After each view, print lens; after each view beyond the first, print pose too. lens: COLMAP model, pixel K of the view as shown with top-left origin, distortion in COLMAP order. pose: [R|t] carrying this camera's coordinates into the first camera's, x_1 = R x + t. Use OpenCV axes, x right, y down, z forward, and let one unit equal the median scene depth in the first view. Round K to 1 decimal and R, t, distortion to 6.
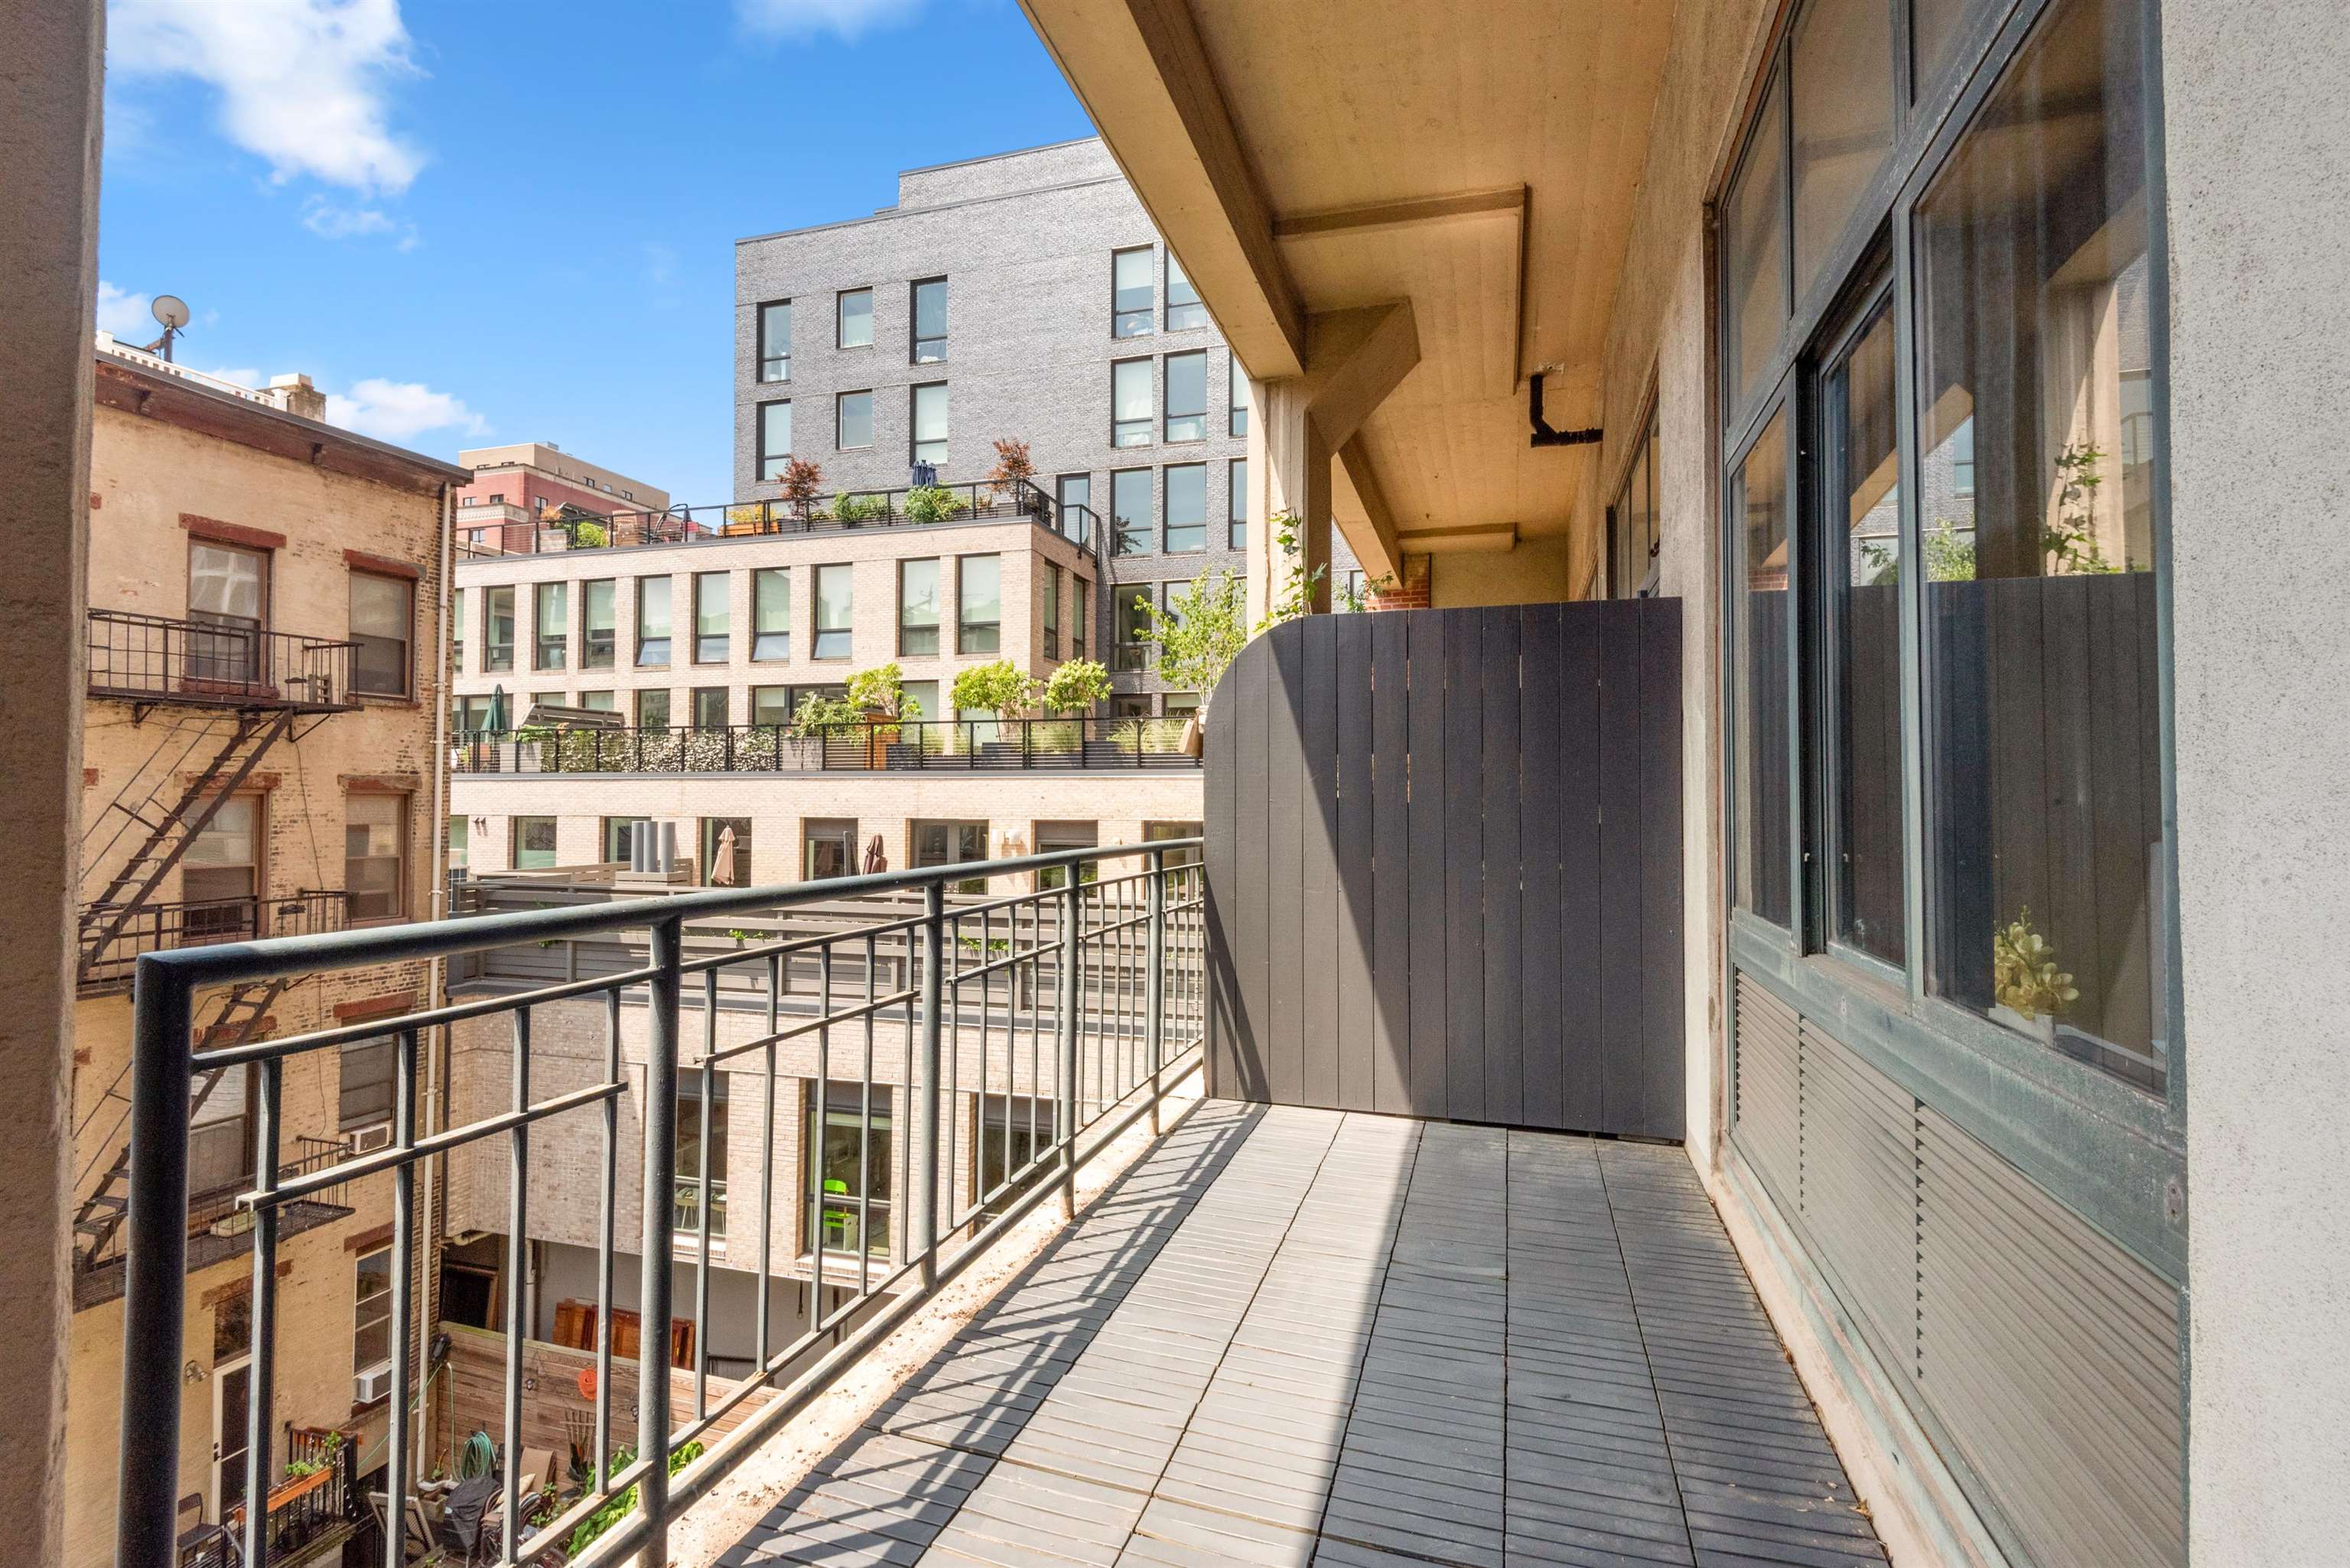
lens RADIAL K [[1077.9, 0, 1178.6], [0, 1077.9, 776.6], [0, 0, 1]] dist [0.032569, -0.024540]
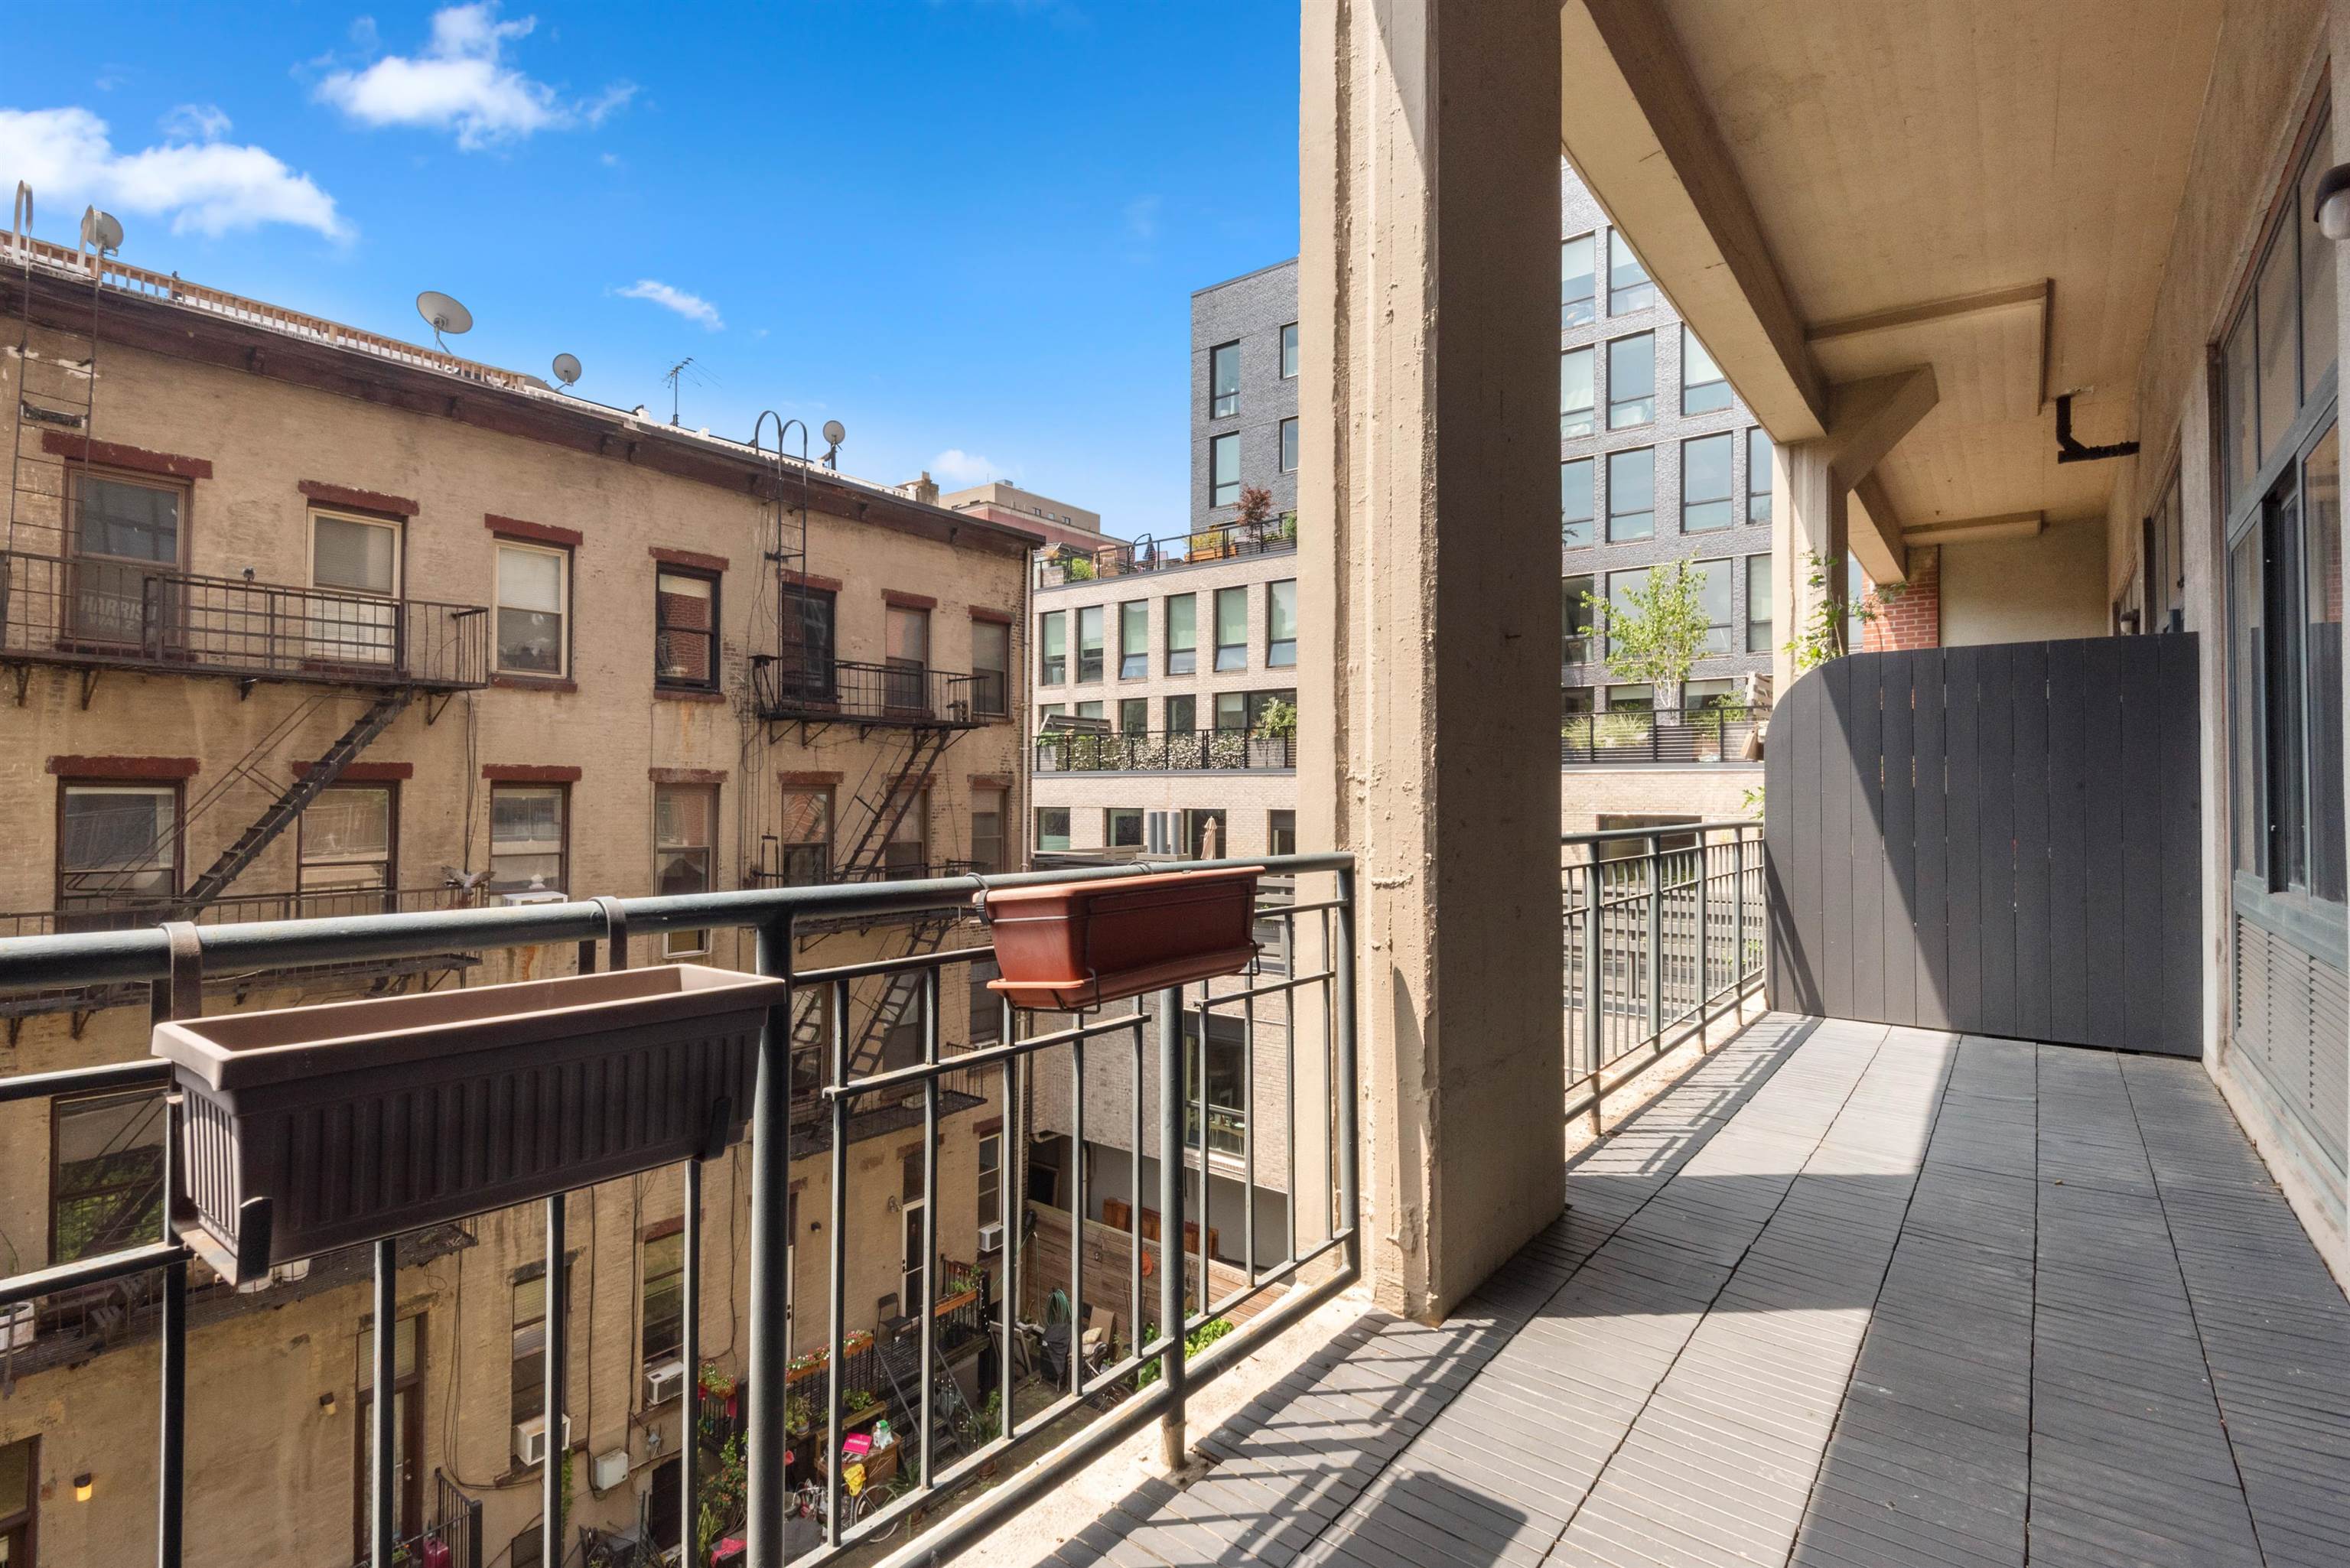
lens RADIAL K [[1094.9, 0, 1184.8], [0, 1094.9, 777.0], [0, 0, 1]] dist [0.026712, -0.020216]
pose [[0.936287, -0.005881, -0.351187, -0.050744], [0.007777, 0.999962, 0.003988, -0.002380], [0.351150, -0.006465, 0.936297, -0.162805]]
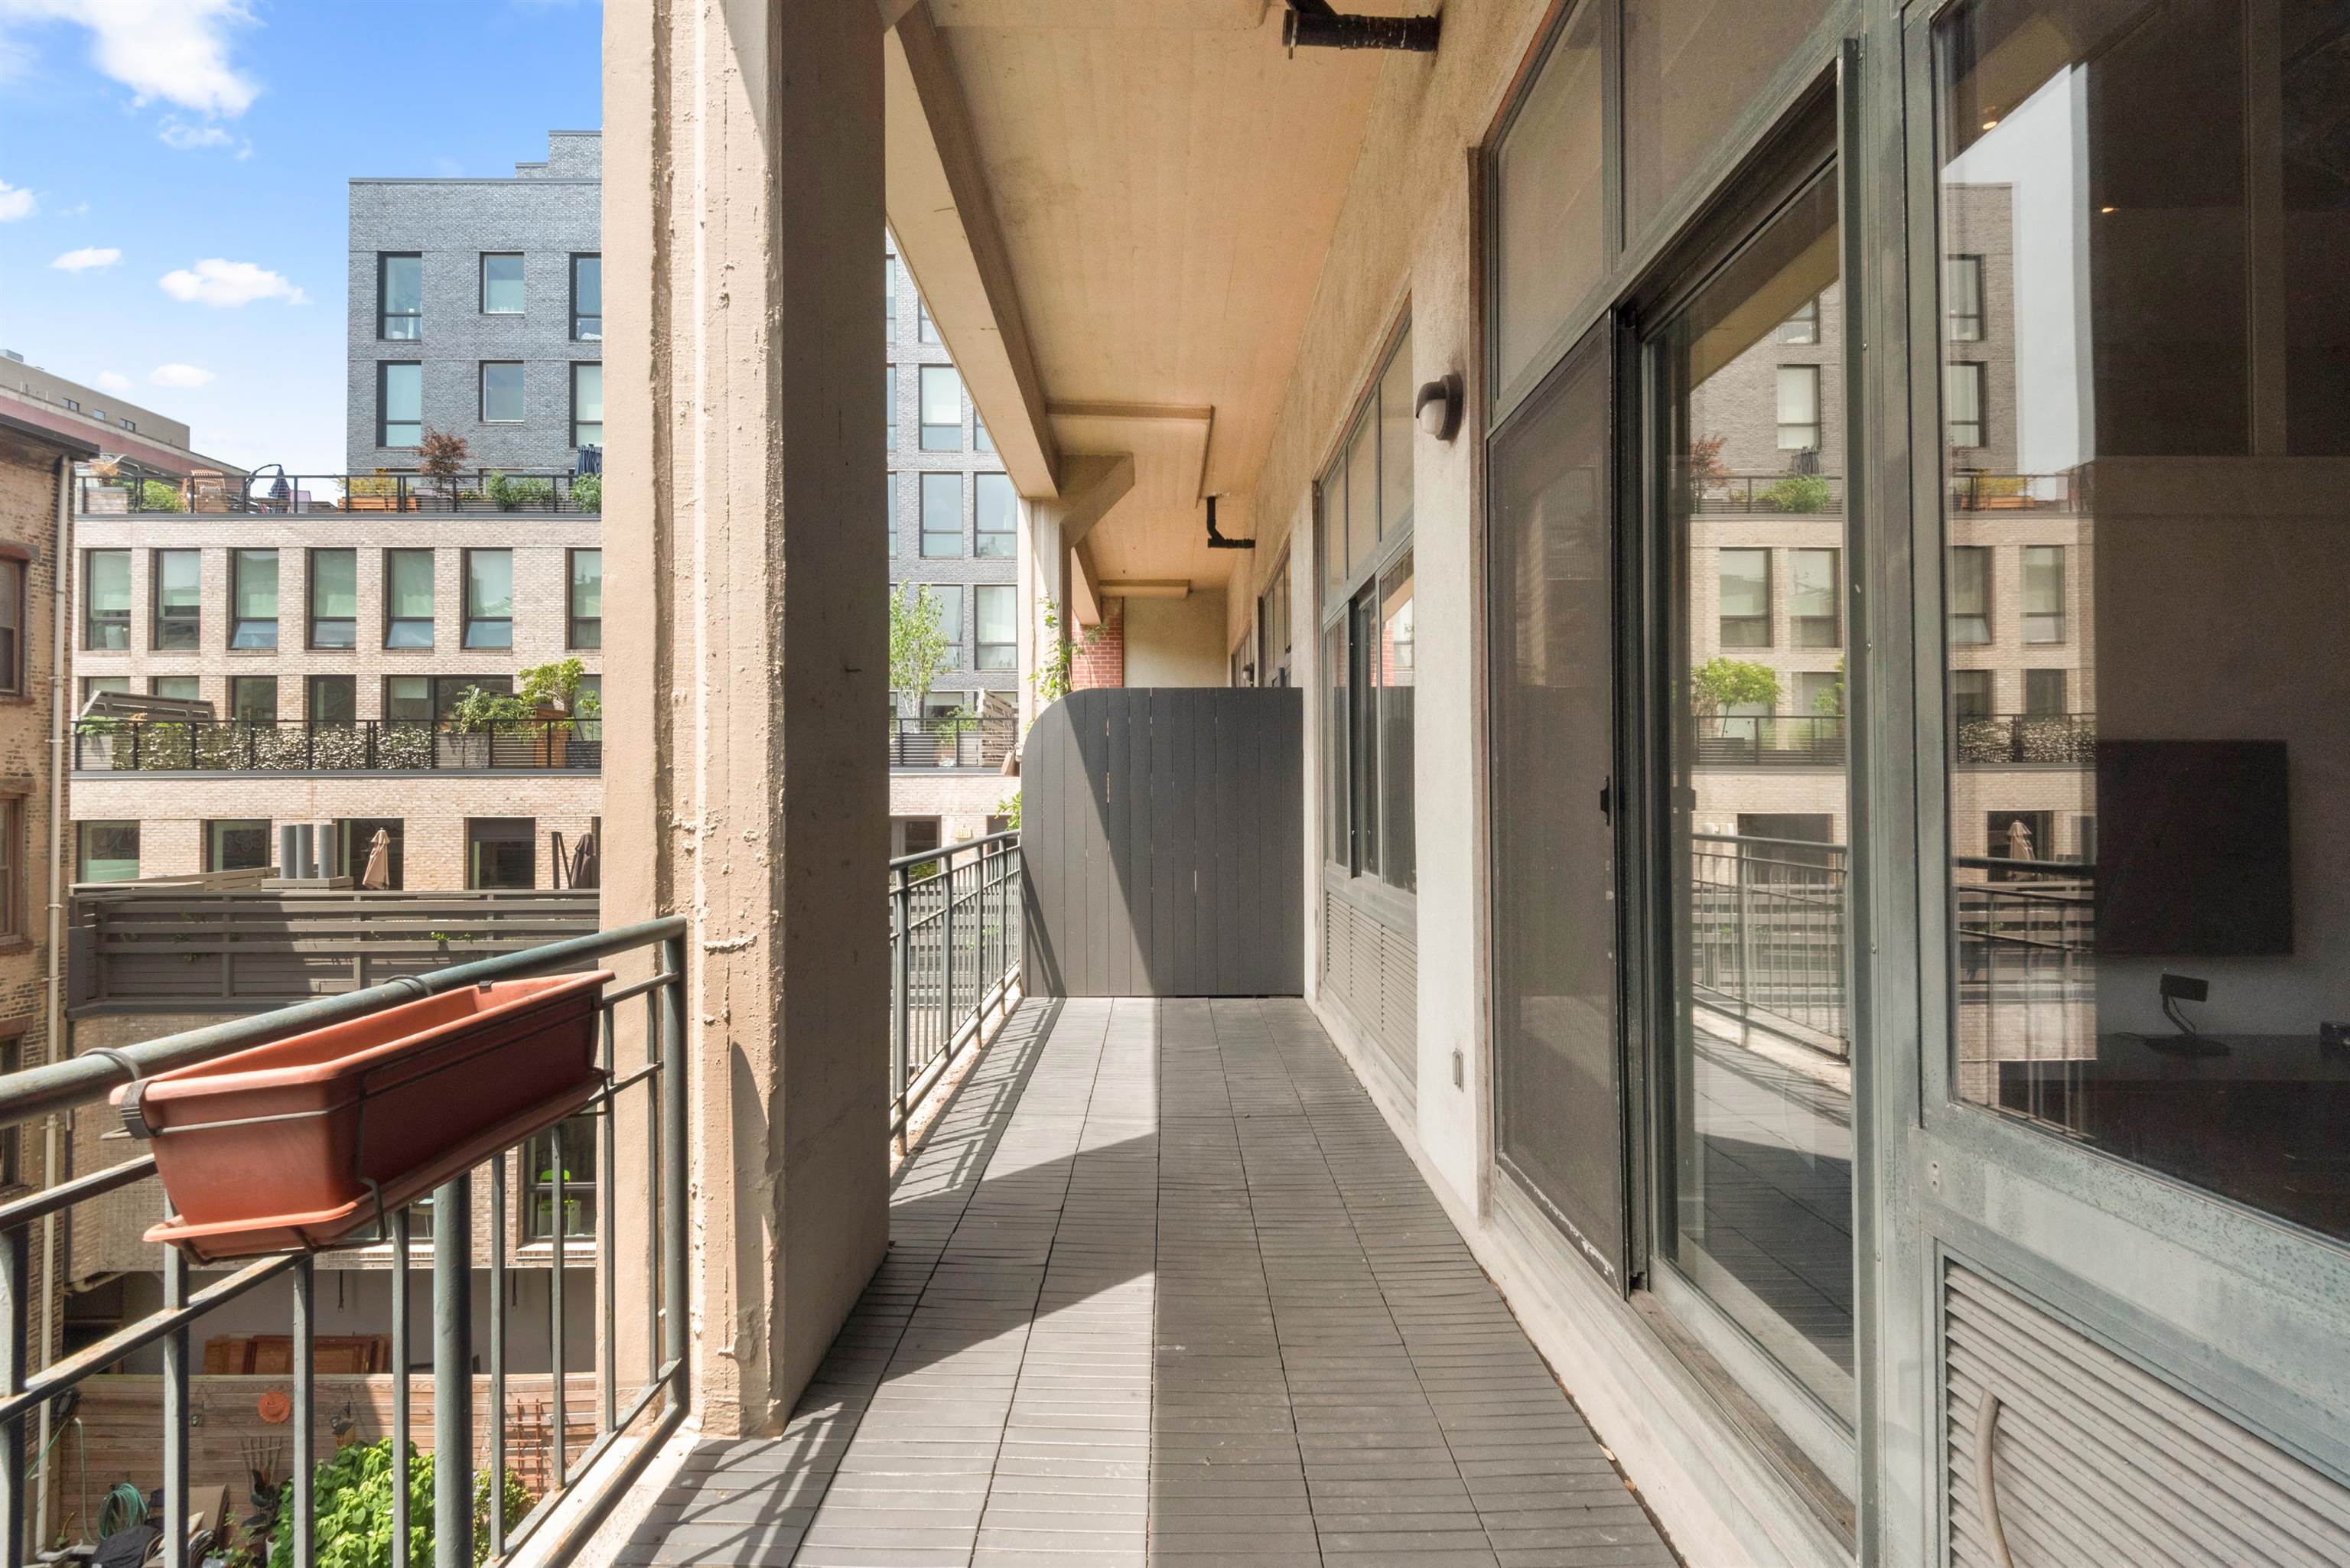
lens RADIAL K [[1061.4, 0, 1177.4], [0, 1061.4, 775.2], [0, 0, 1]] dist [0.025510, -0.015269]
pose [[0.952509, -0.003272, 0.304493, -0.065815], [0.001277, 0.999976, 0.006751, -0.008871], [-0.304508, -0.006042, 0.952491, -0.149783]]
